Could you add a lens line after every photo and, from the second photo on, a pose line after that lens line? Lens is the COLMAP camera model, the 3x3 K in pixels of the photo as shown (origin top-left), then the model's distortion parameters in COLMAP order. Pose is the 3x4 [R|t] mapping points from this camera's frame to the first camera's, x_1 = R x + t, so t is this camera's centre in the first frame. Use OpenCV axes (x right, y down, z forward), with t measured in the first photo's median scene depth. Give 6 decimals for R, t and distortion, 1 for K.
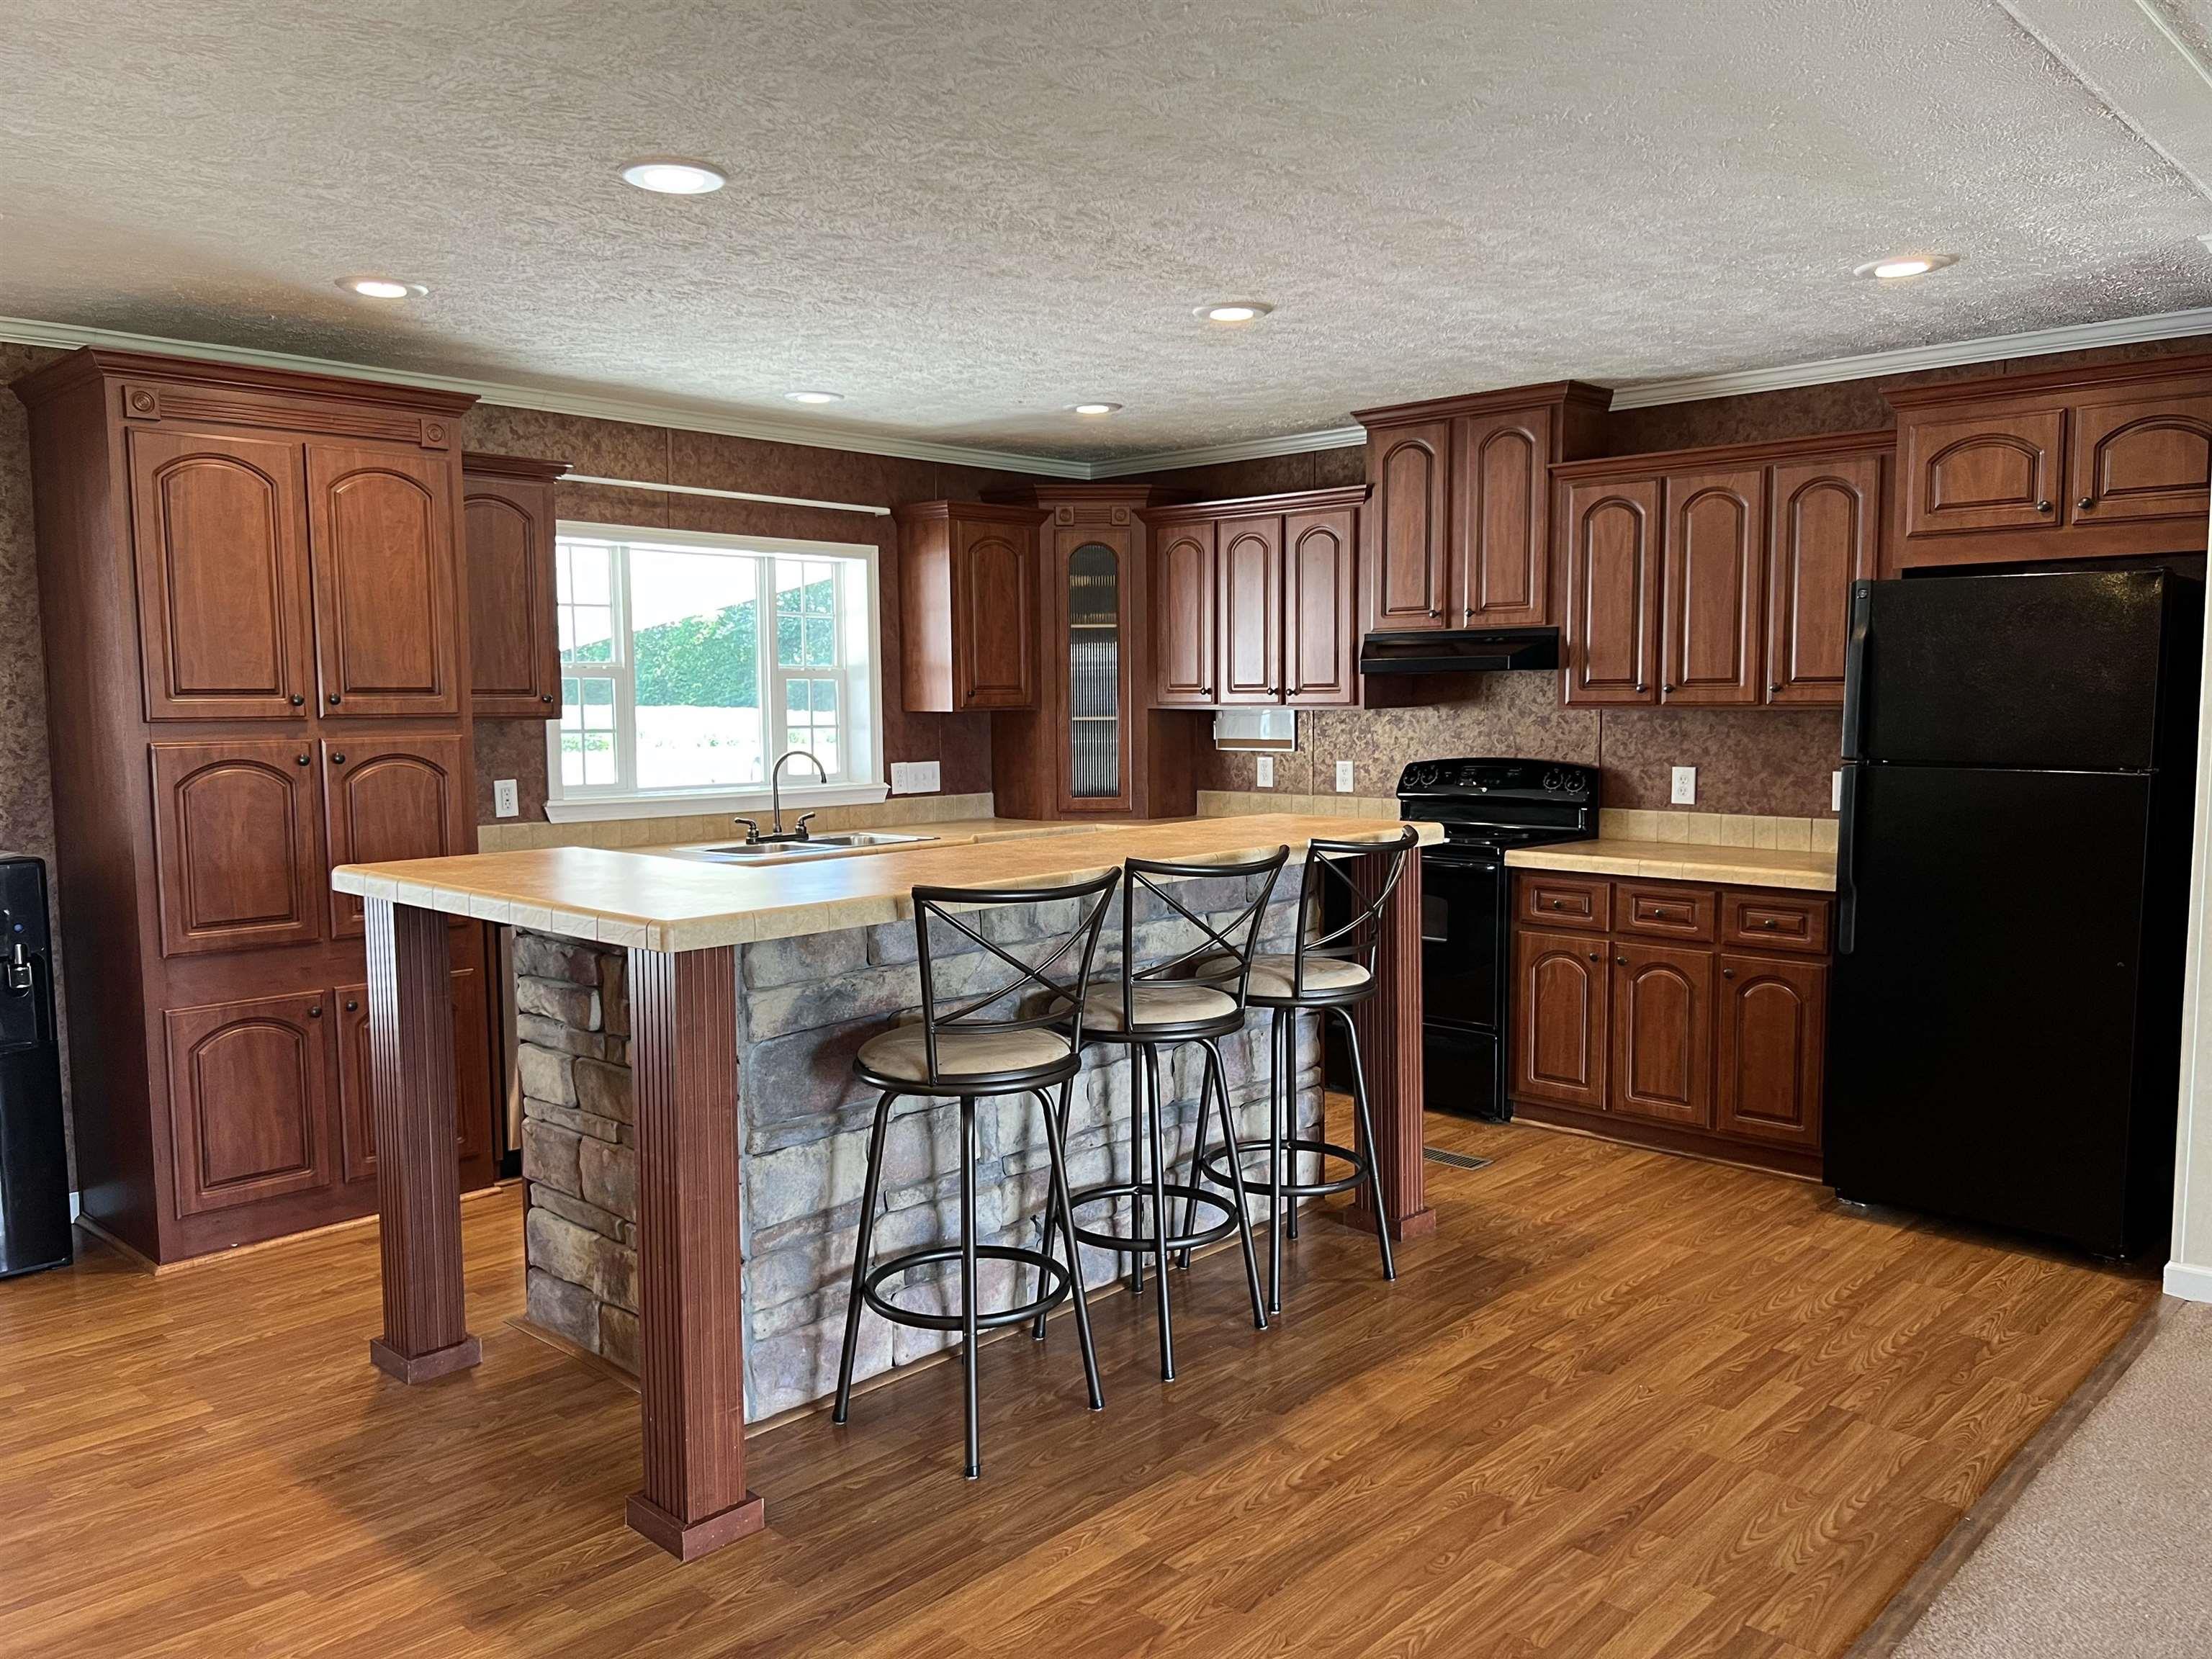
lens RADIAL K [[1671.9, 0, 1102.4], [0, 1671.9, 834.9], [0, 0, 1]] dist [0.043797, -0.030442]
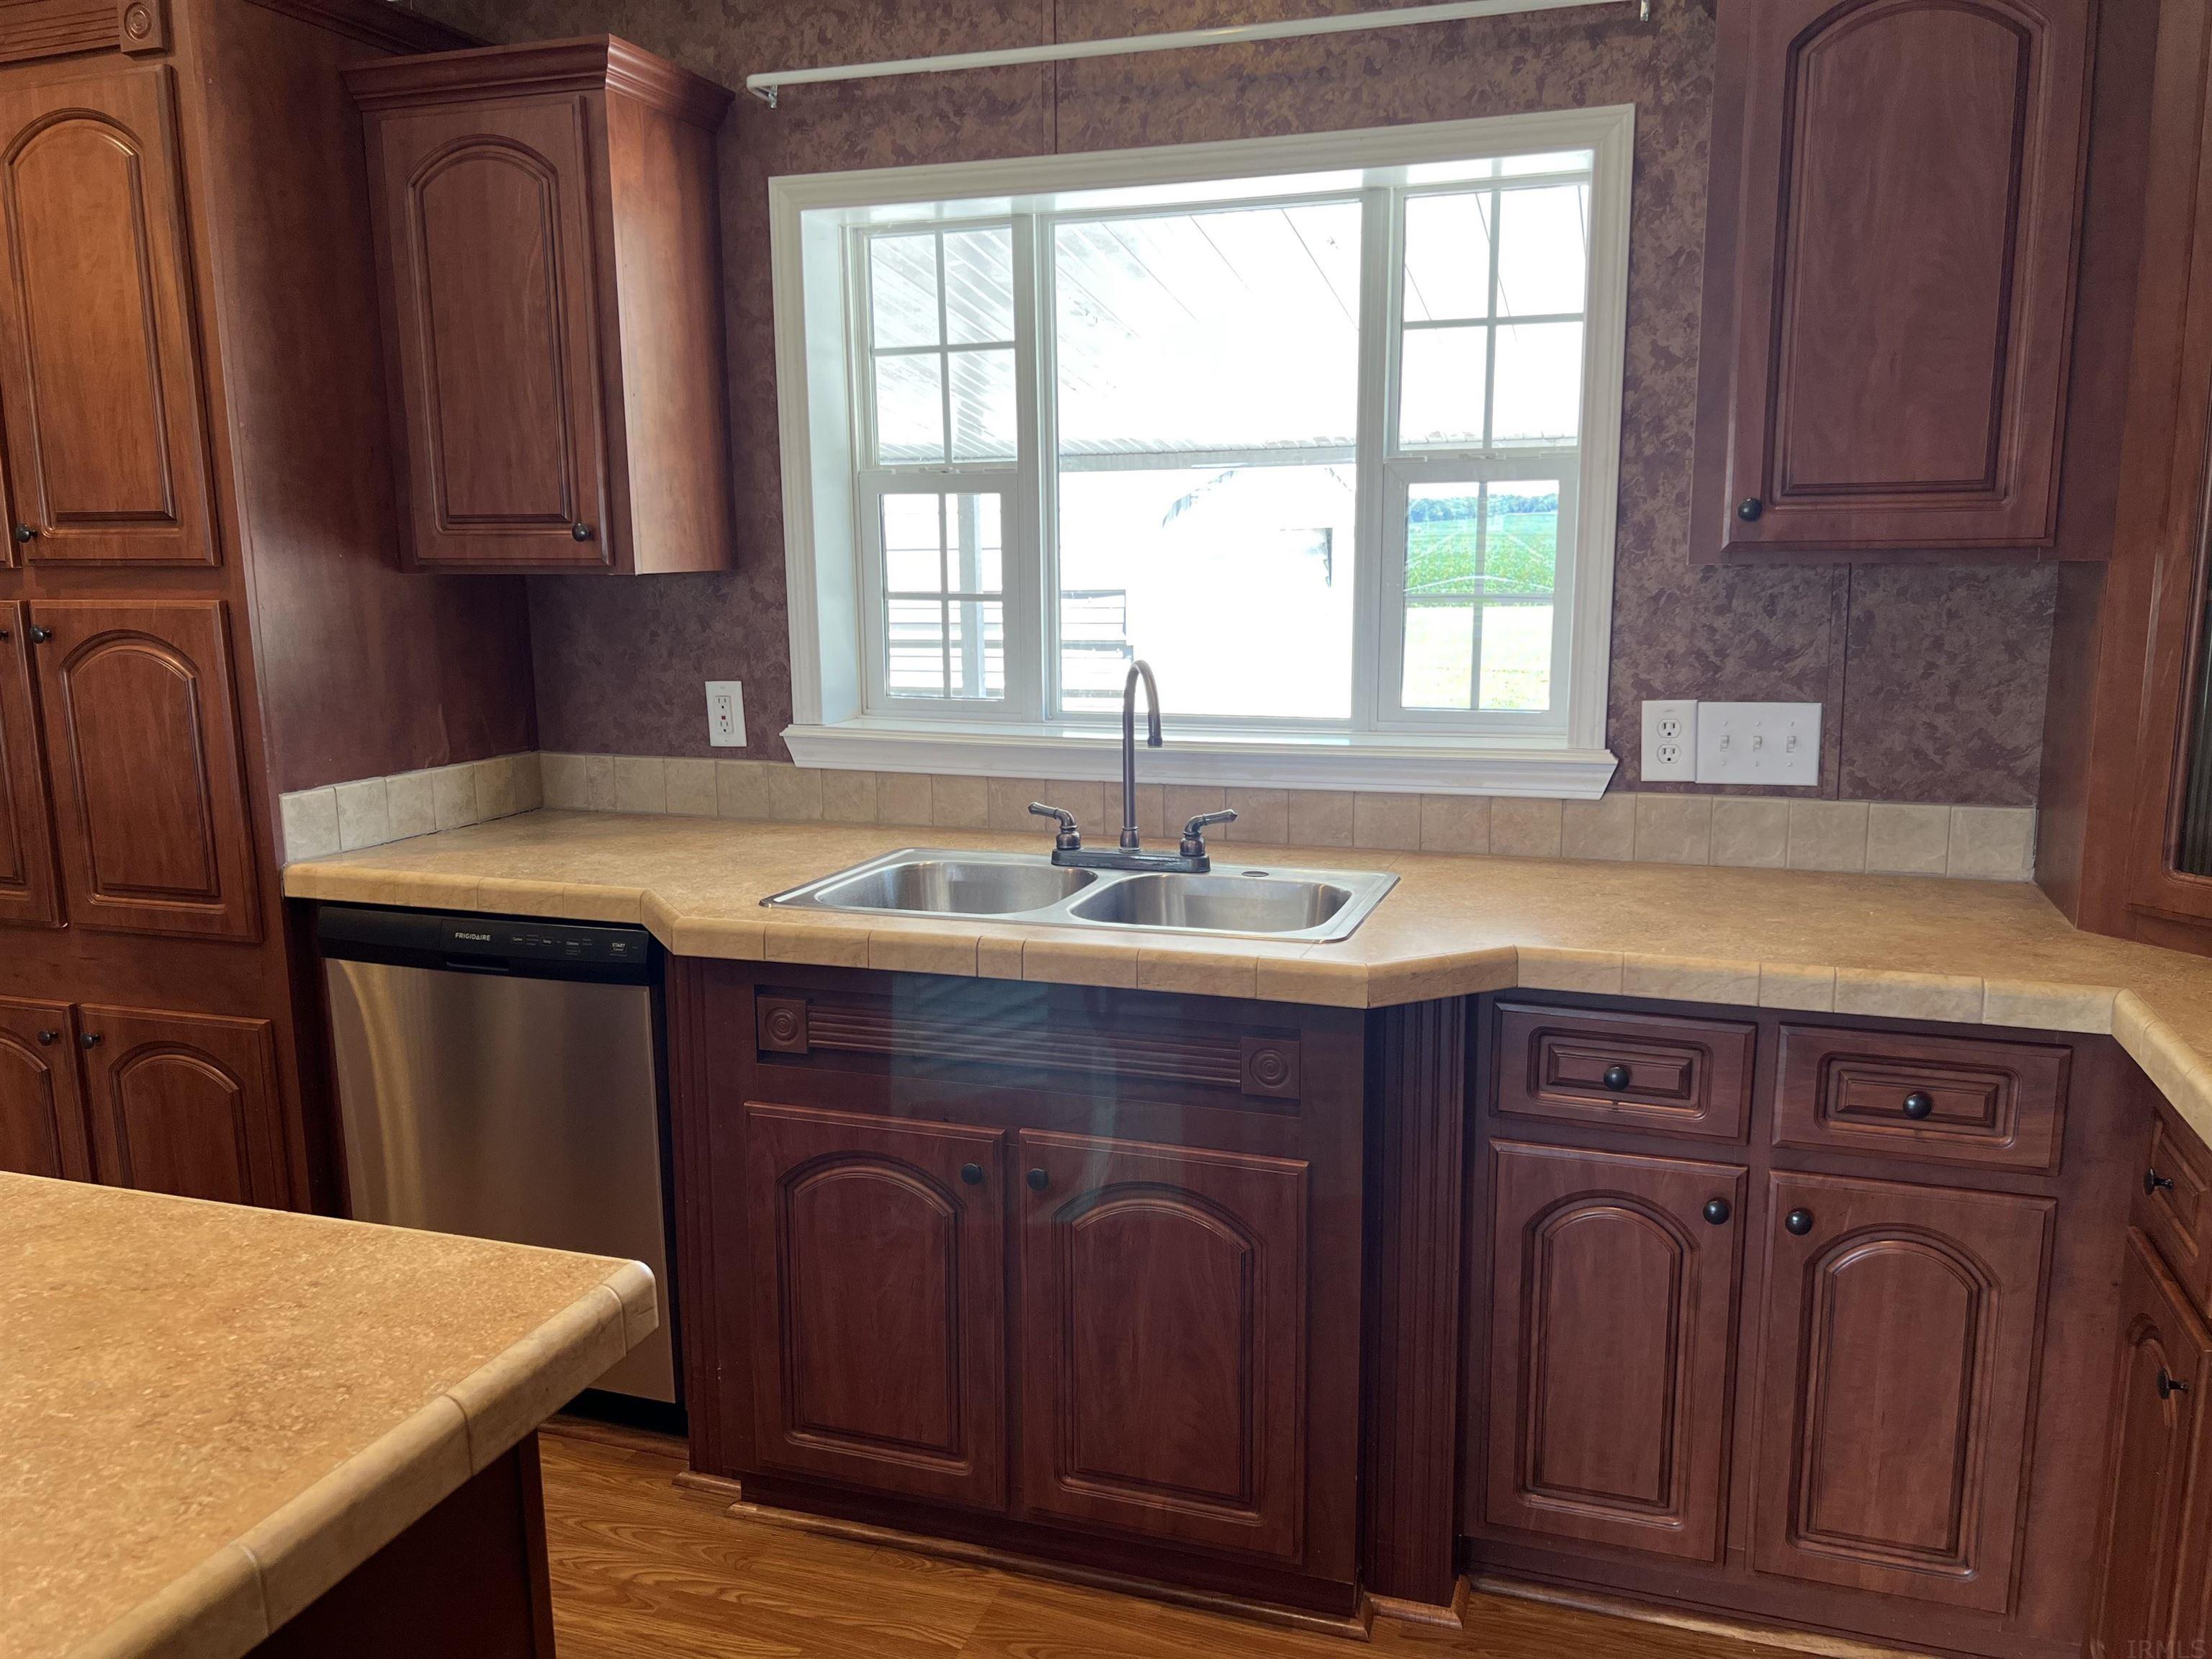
lens RADIAL K [[1671.9, 0, 1110.8], [0, 1671.9, 836.0], [0, 0, 1]] dist [0.043797, -0.030442]
pose [[0.416328, 0.160815, -0.894879, 0.204728], [-0.070406, 0.986981, 0.144611, -0.071348], [0.906484, 0.002799, 0.422230, 0.880981]]
